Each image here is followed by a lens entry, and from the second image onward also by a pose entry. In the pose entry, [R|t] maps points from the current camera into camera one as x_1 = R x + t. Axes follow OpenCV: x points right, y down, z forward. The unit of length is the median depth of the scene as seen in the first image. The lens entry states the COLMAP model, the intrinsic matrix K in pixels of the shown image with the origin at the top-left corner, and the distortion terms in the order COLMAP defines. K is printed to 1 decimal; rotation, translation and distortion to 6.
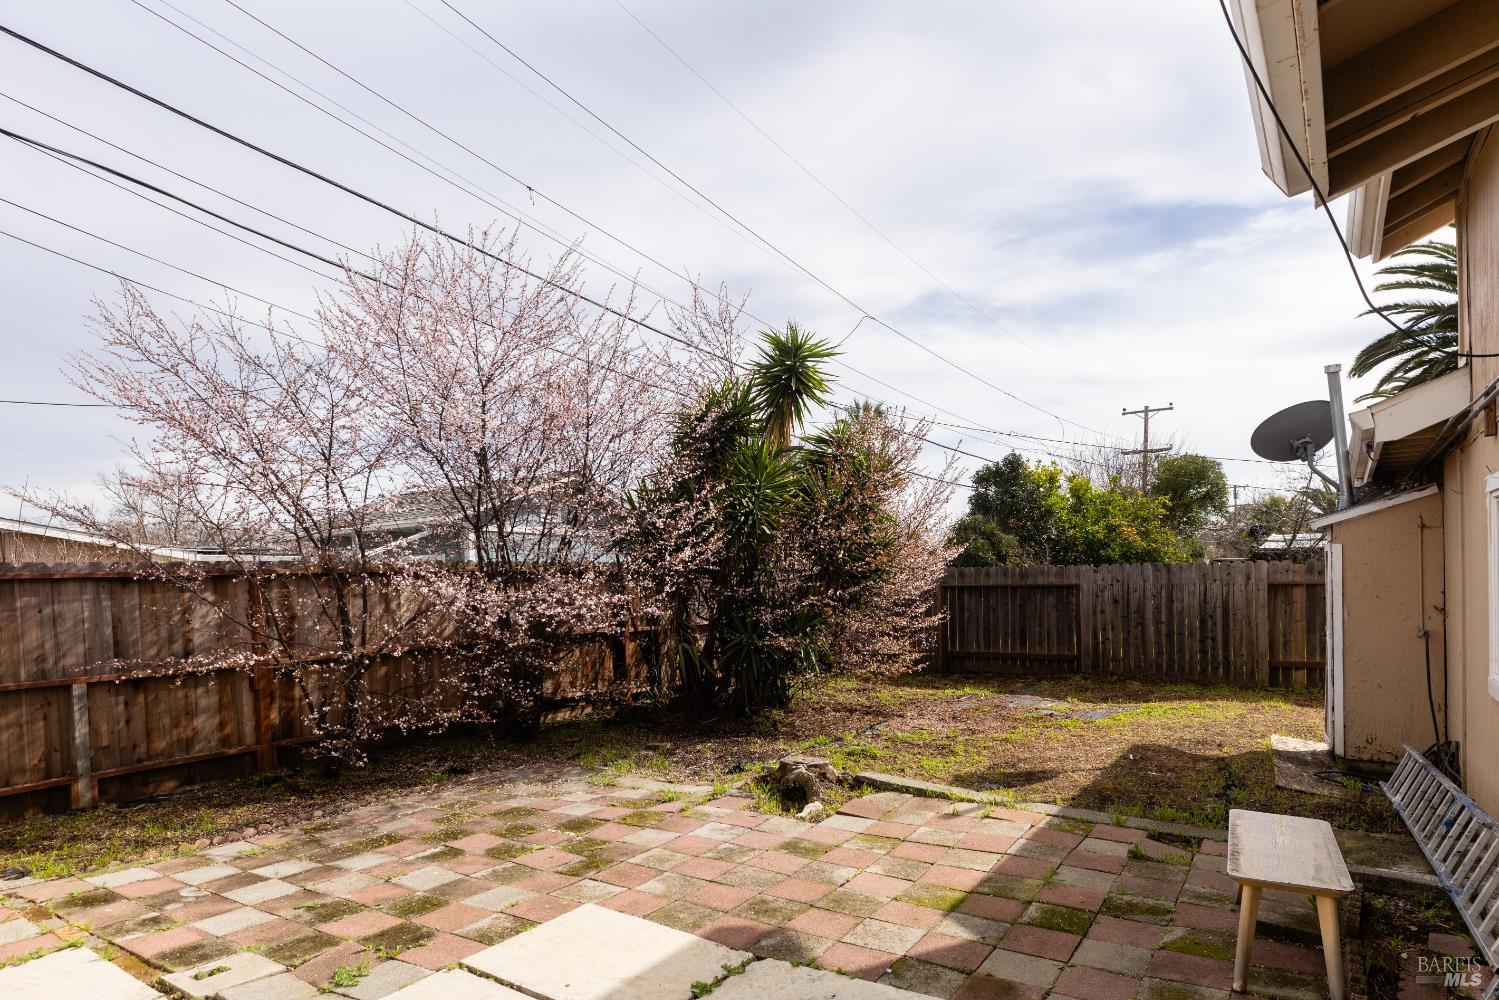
lens RADIAL K [[887.6, 0, 754.3], [0, 887.6, 591.3], [0, 0, 1]] dist [-0.001391, 0.000410]
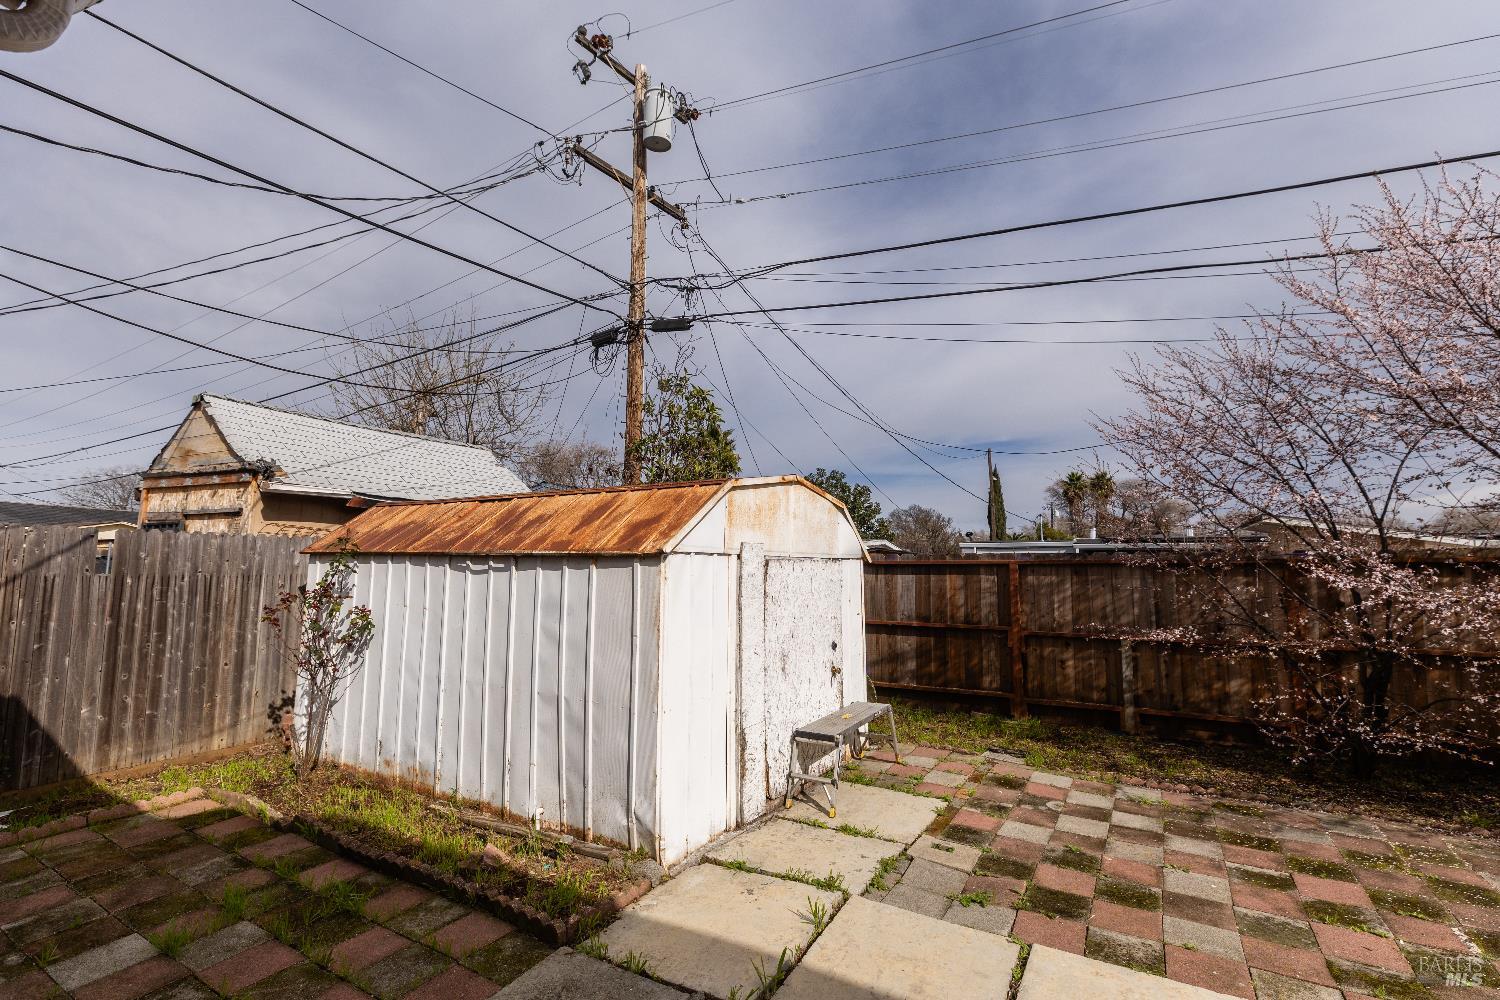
lens RADIAL K [[676.0, 0, 742.3], [0, 676.0, 496.0], [0, 0, 1]] dist [0.001452, 0.000068]
pose [[0.062391, -0.078816, -0.994935, 0.347906], [-0.026003, 0.996410, -0.080563, -0.022174], [0.997713, 0.030897, 0.060118, 0.439787]]
